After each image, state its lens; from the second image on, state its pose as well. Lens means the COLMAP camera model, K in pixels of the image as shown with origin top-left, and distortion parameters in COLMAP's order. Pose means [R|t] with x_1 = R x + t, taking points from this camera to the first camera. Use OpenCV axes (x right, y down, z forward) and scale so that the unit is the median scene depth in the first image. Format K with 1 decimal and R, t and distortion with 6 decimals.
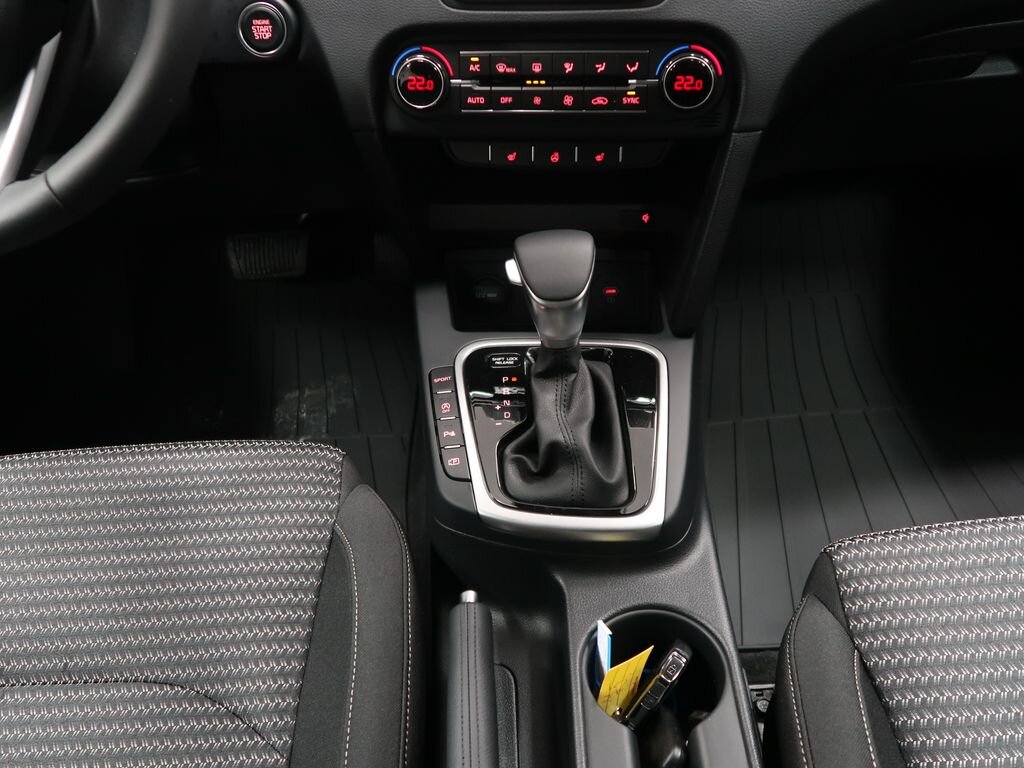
lens RADIAL K [[940.7, 0, 512.0], [0, 940.7, 384.0], [0, 0, 1]] dist [0.025927, 0.006718]
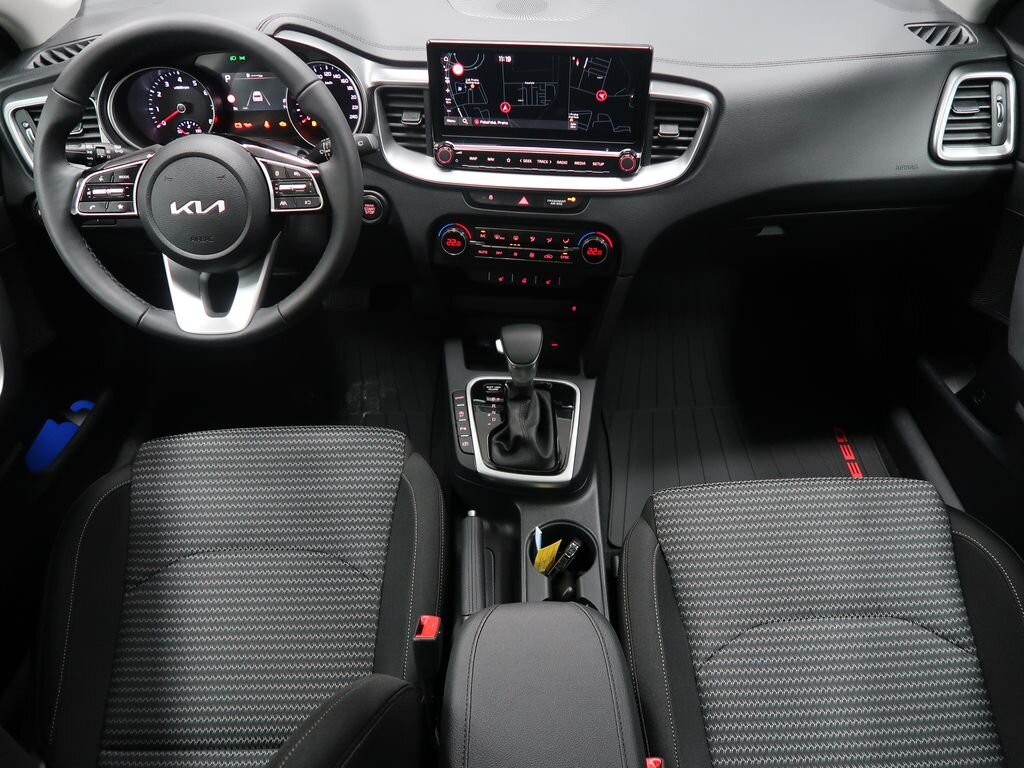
lens RADIAL K [[808.1, 0, 512.0], [0, 808.1, 384.0], [0, 0, 1]] dist [-0.004580, -0.005846]
pose [[0.999148, 0.033348, 0.024297, -0.010867], [-0.034780, 0.997526, 0.061096, -0.141927], [-0.022199, -0.061889, 0.997836, -0.634088]]
